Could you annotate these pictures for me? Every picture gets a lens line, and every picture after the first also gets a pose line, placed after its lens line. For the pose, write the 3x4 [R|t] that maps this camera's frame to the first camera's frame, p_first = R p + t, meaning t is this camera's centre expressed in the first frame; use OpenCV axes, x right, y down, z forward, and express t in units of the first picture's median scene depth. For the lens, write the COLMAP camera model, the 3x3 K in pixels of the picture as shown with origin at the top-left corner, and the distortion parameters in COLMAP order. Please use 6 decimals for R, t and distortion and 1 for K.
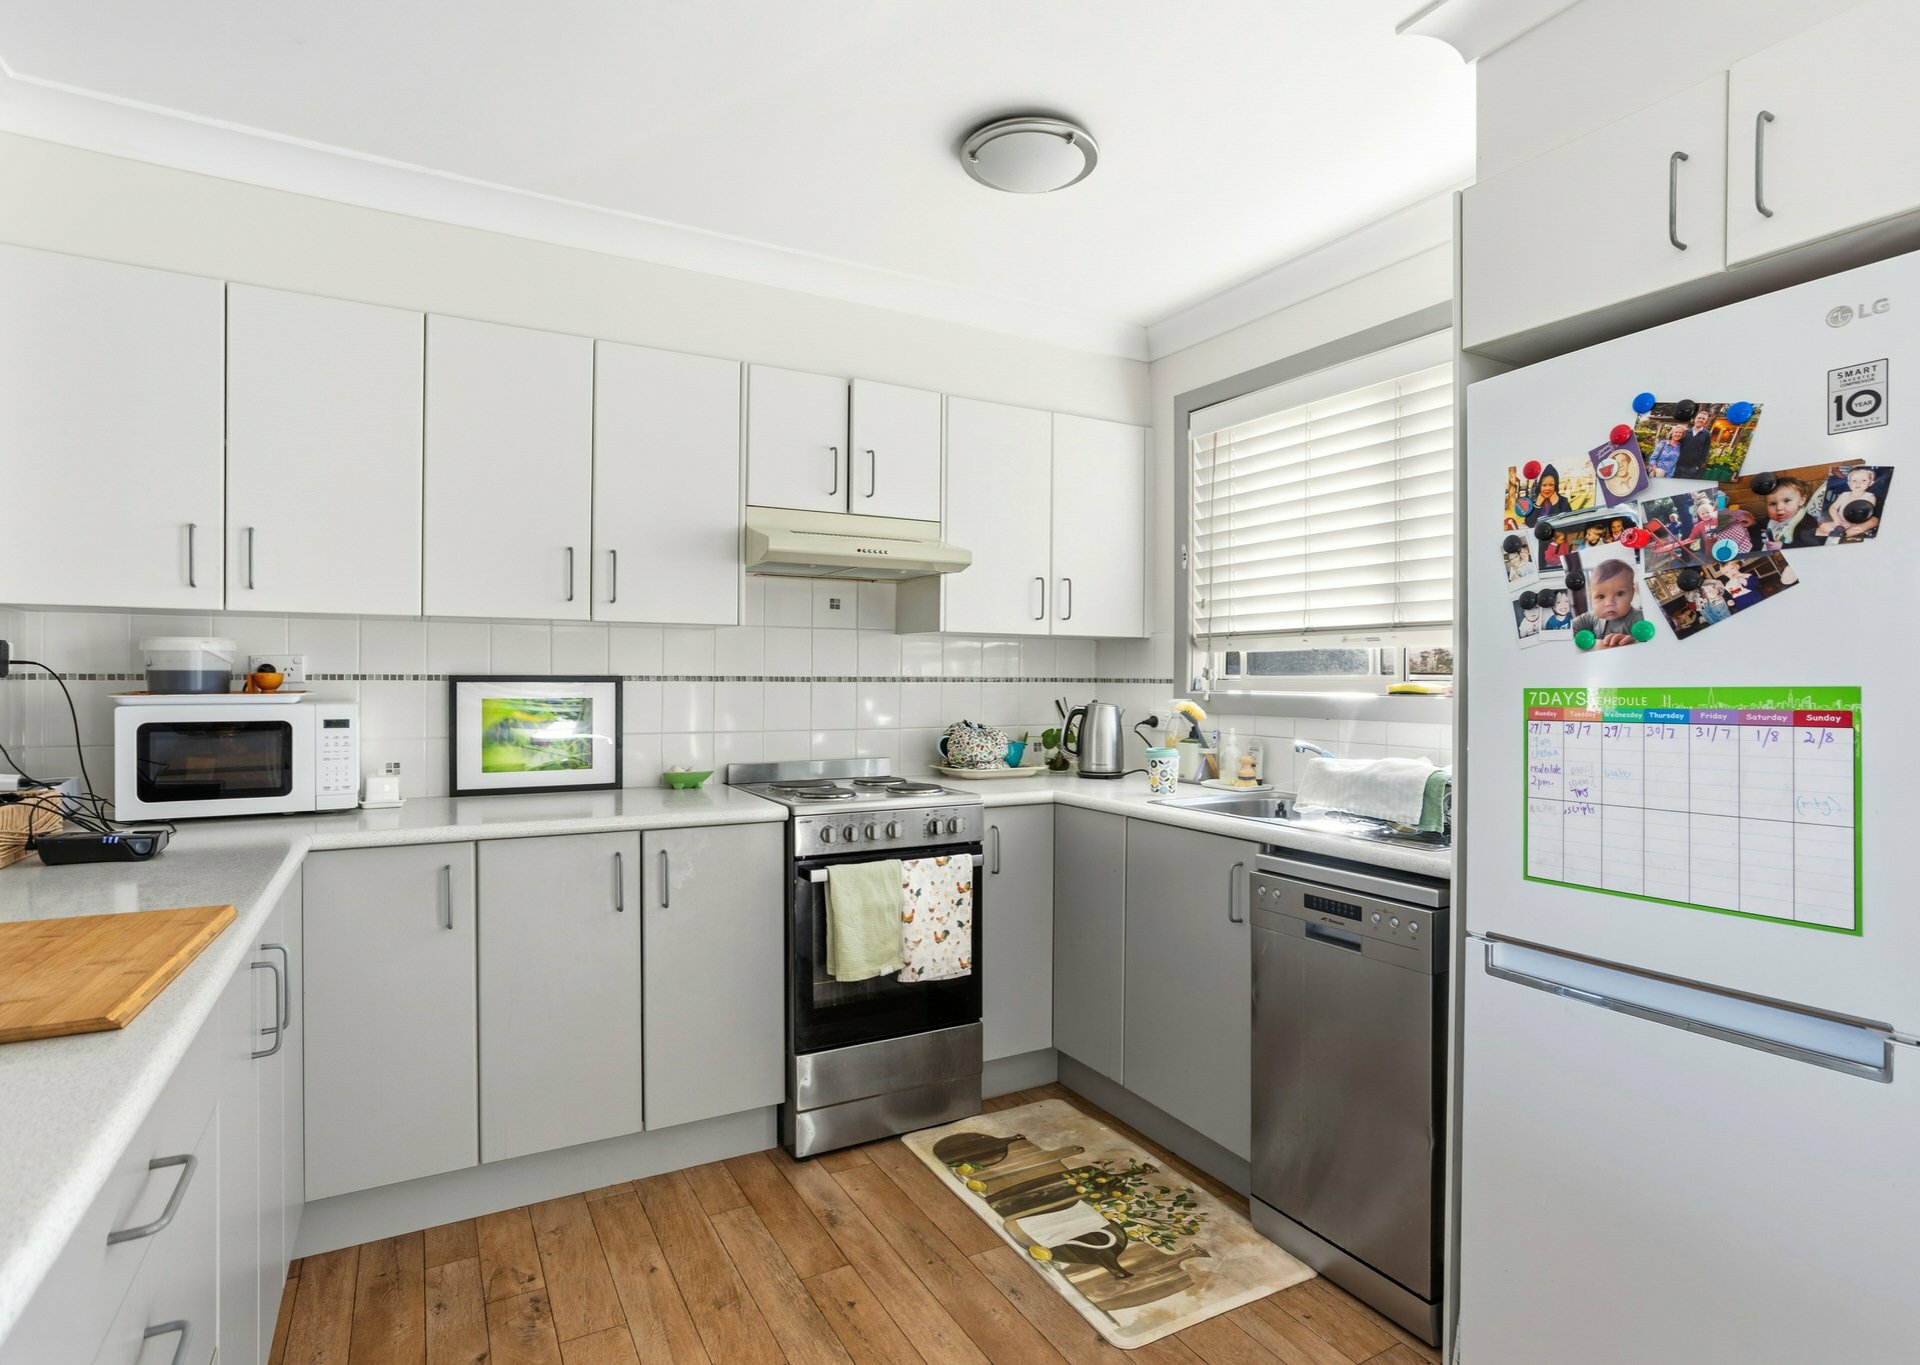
lens RADIAL K [[1016.9, 0, 949.6], [0, 1016.9, 681.1], [0, 0, 1]] dist [-0.017045, 0.015124]
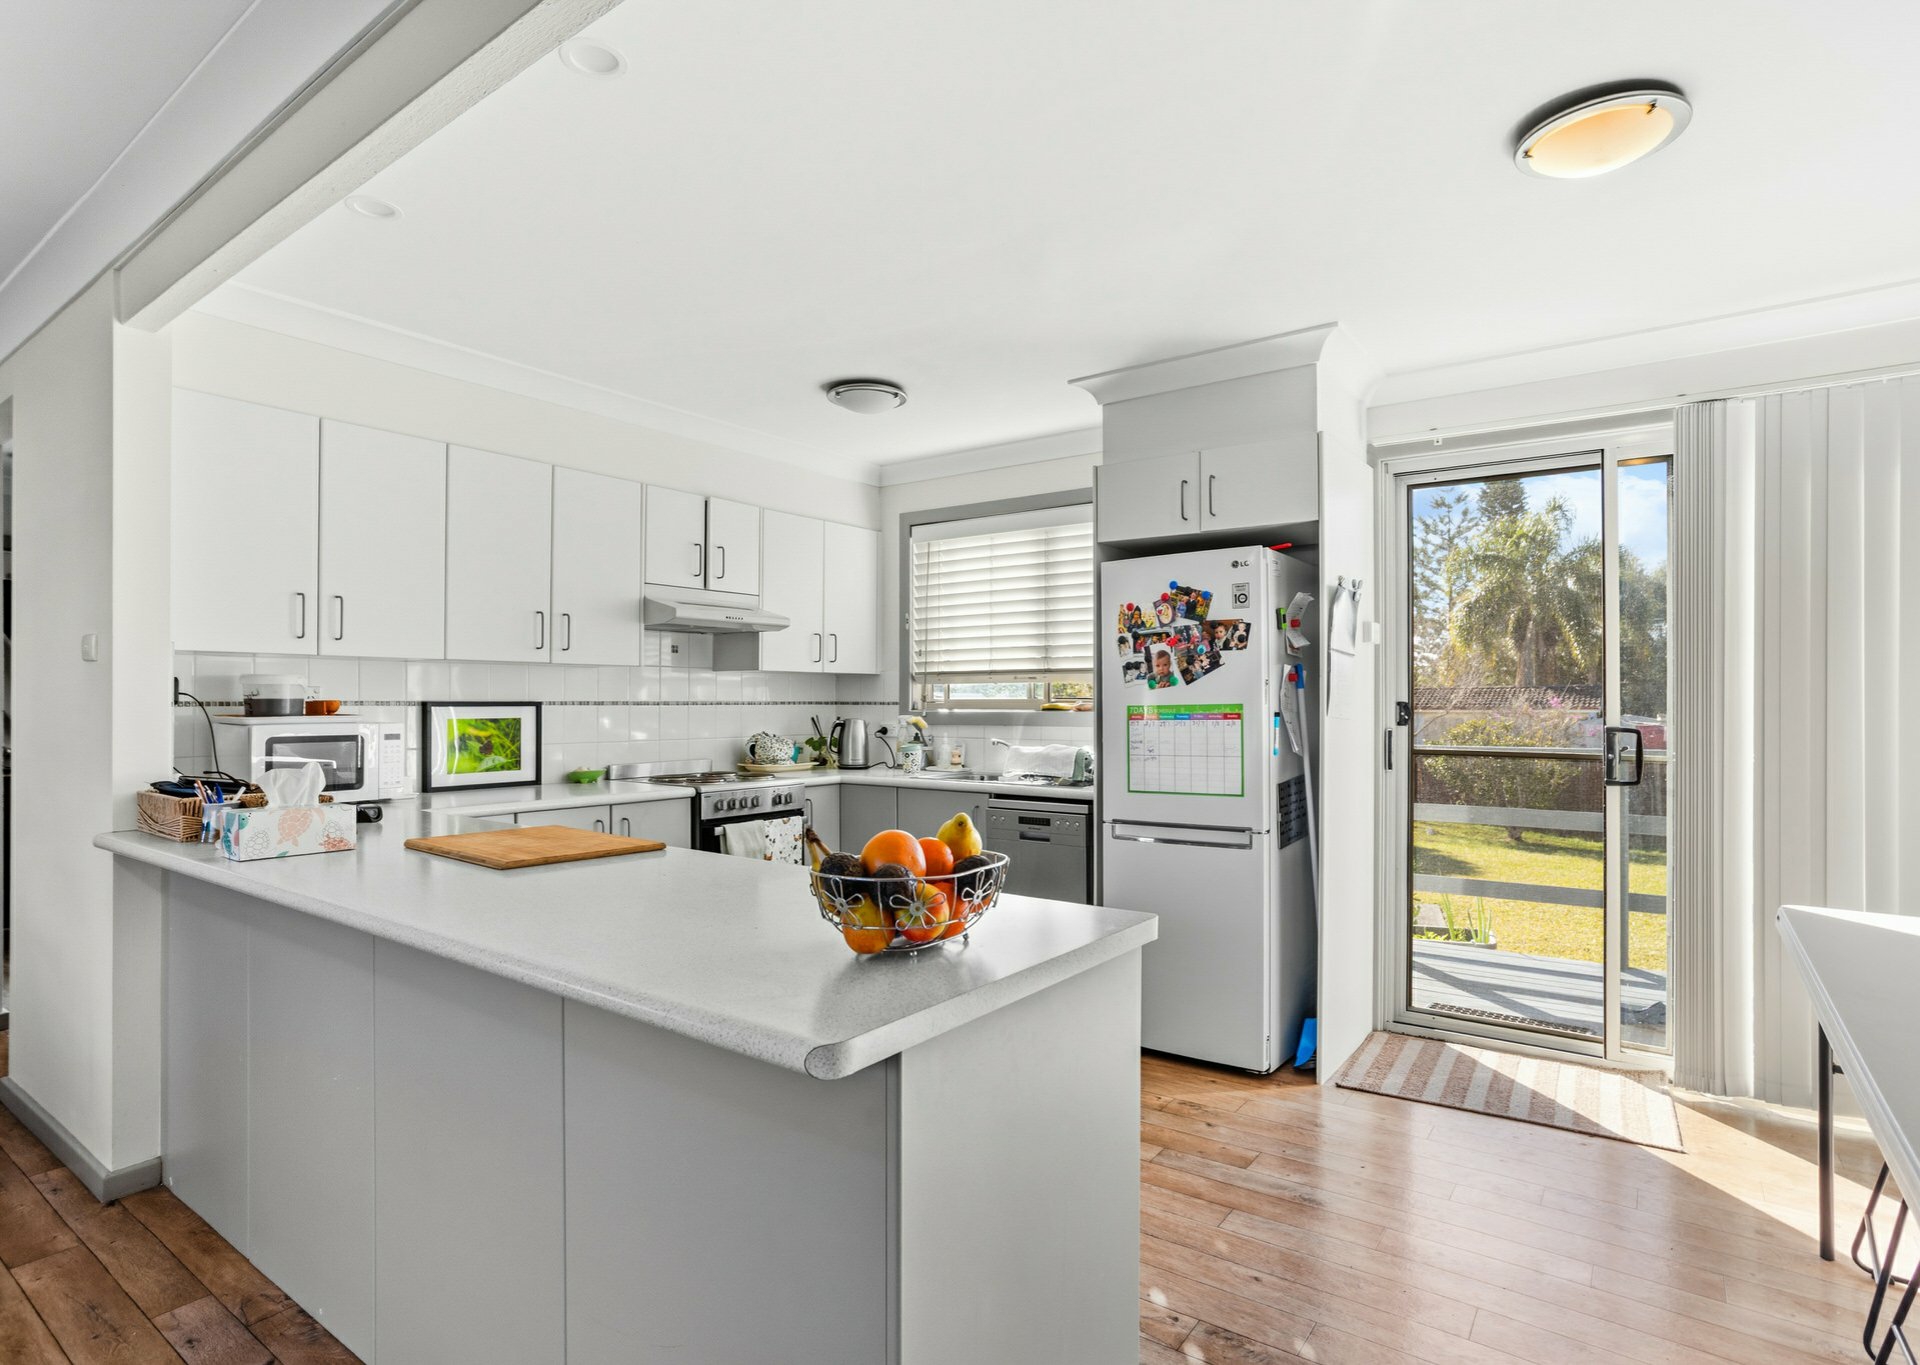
lens RADIAL K [[1016.9, 0, 960.6], [0, 1016.9, 692.6], [0, 0, 1]] dist [-0.017045, 0.015124]
pose [[0.911202, -0.000510, 0.411959, -0.486291], [0.005090, 0.999937, -0.010022, -0.000692], [-0.411928, 0.011229, 0.911147, -0.624280]]
